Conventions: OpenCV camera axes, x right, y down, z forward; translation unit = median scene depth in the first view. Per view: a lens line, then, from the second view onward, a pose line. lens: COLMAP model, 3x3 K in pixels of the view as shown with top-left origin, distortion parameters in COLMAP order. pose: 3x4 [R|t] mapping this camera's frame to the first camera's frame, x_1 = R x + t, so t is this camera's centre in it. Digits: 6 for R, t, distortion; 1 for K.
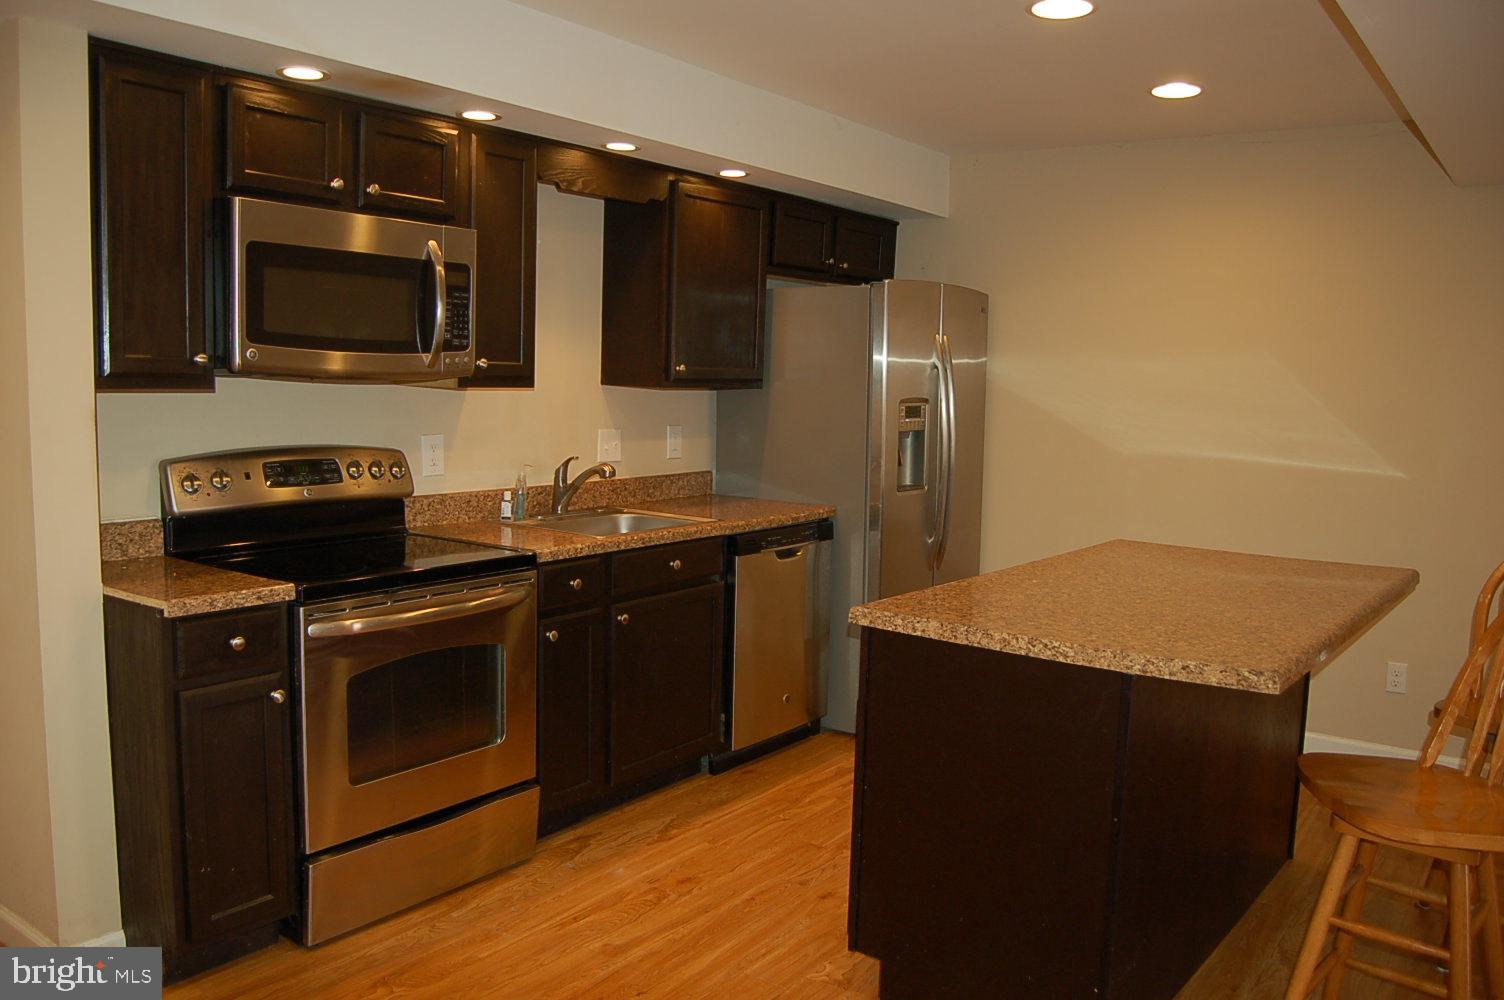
lens RADIAL K [[1185.8, 0, 752.0], [0, 1185.8, 500.0], [0, 0, 1]] dist [-0.097028, 0.038926]
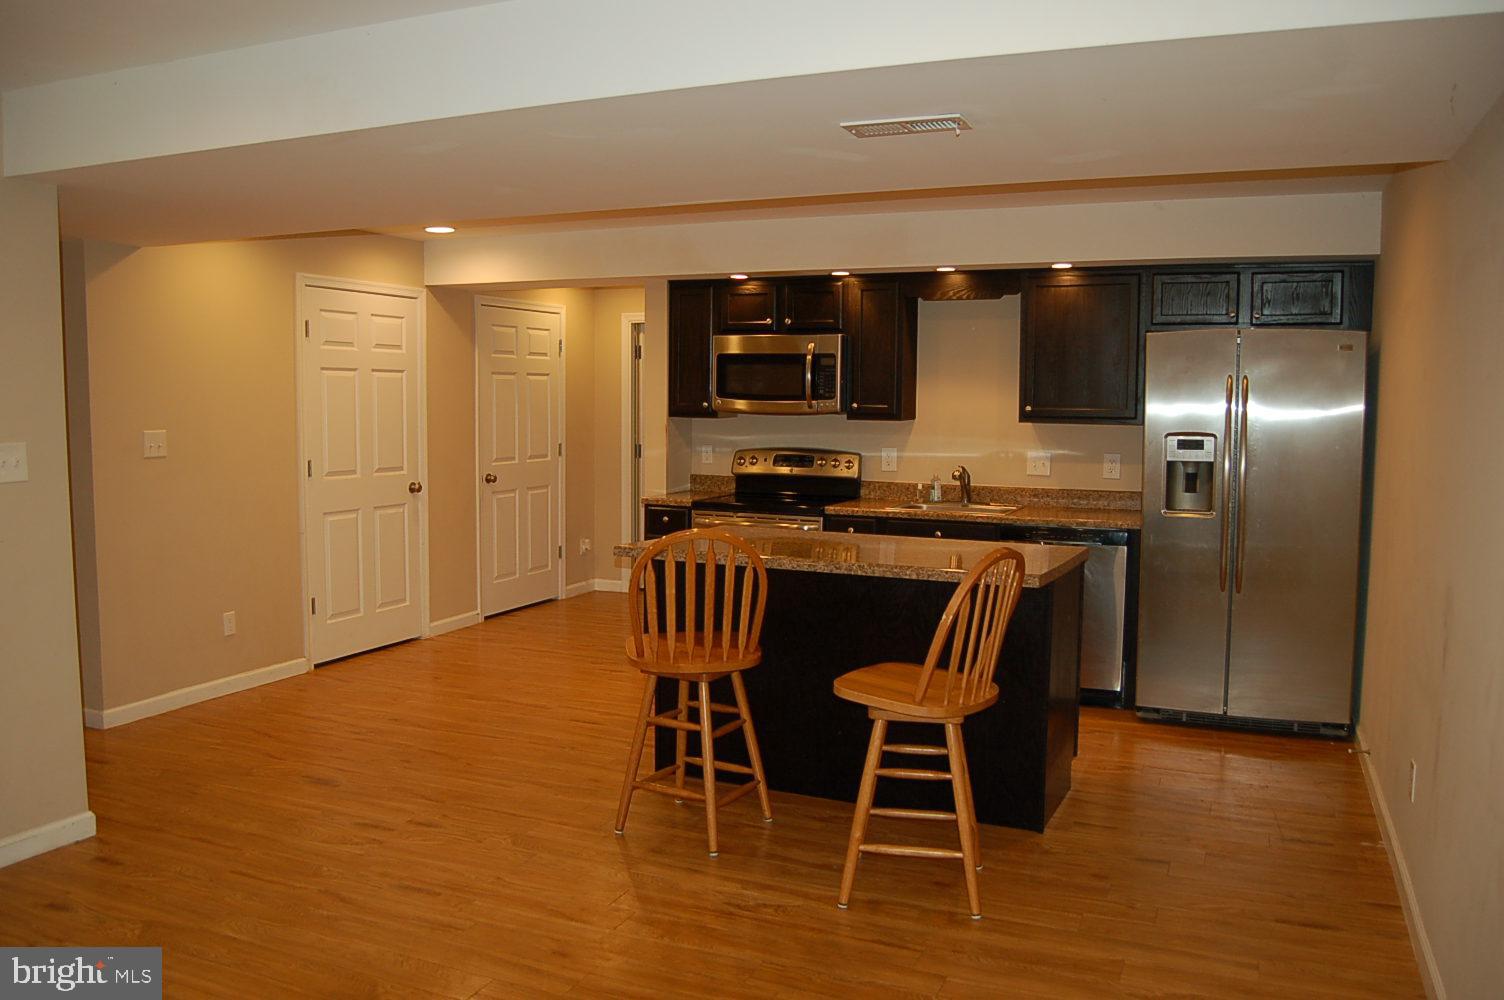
lens RADIAL K [[1185.8, 0, 752.0], [0, 1185.8, 500.0], [0, 0, 1]] dist [-0.097028, 0.038926]
pose [[0.213151, 0.059248, -0.975221, 1.454738], [-0.111166, 0.993148, 0.036040, -0.019685], [0.970674, 0.100730, 0.218276, 0.443603]]
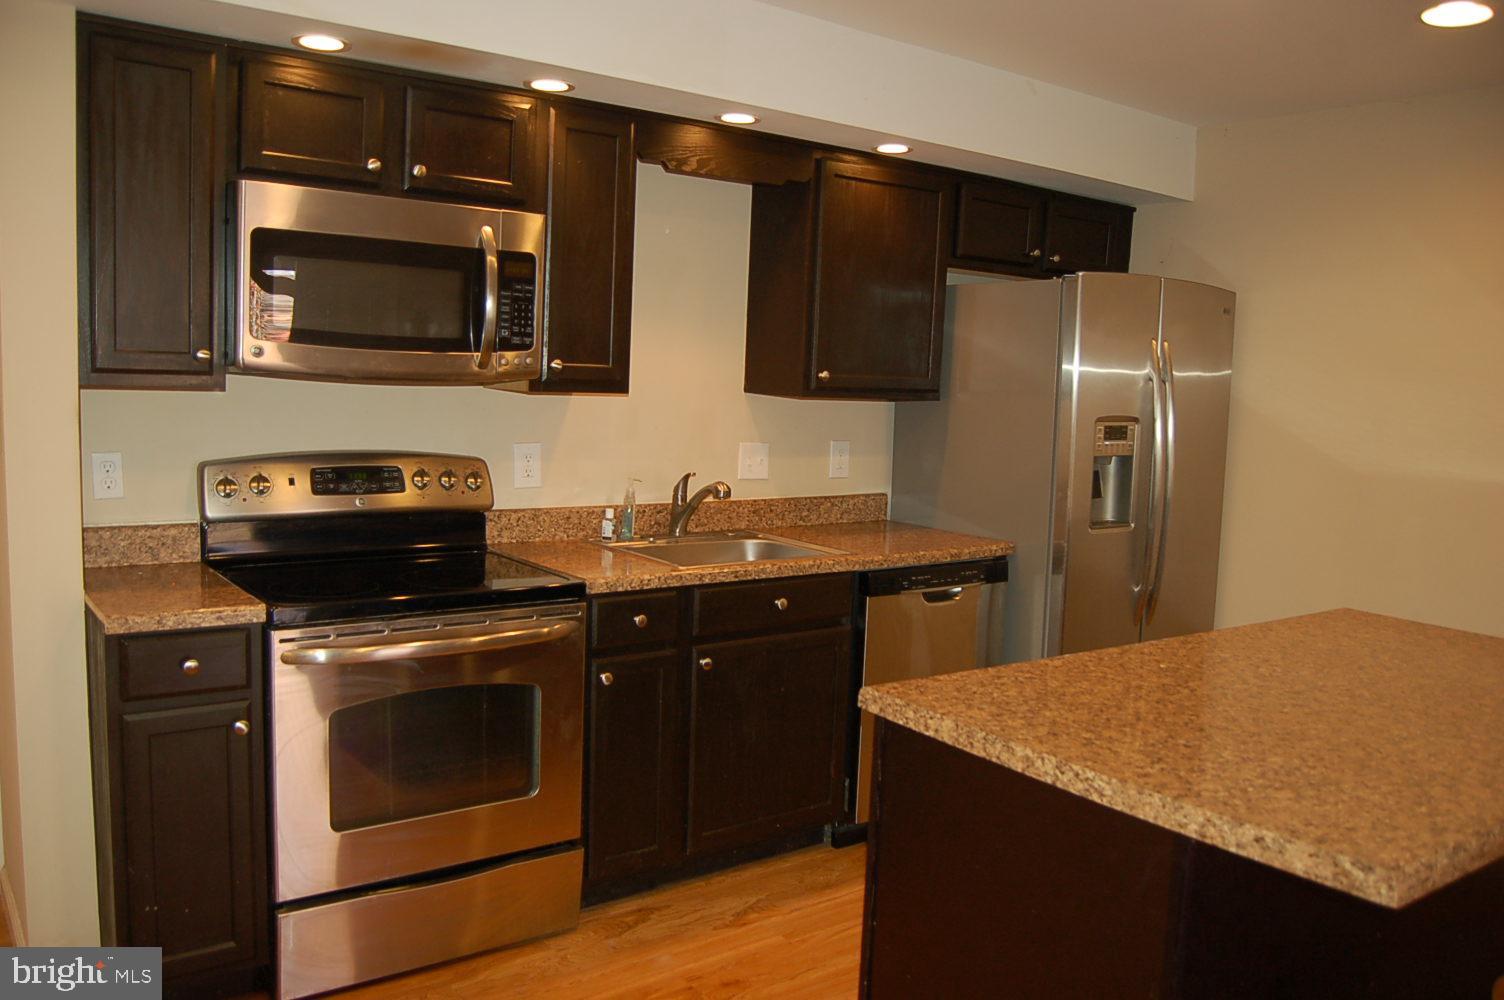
lens RADIAL K [[1185.8, 0, 752.0], [0, 1185.8, 500.0], [0, 0, 1]] dist [-0.097028, 0.038926]
pose [[0.956423, 0.043188, -0.288772, 0.167240], [-0.045842, 0.998946, -0.002430, -0.017869], [0.288363, 0.015562, 0.957395, 0.181790]]
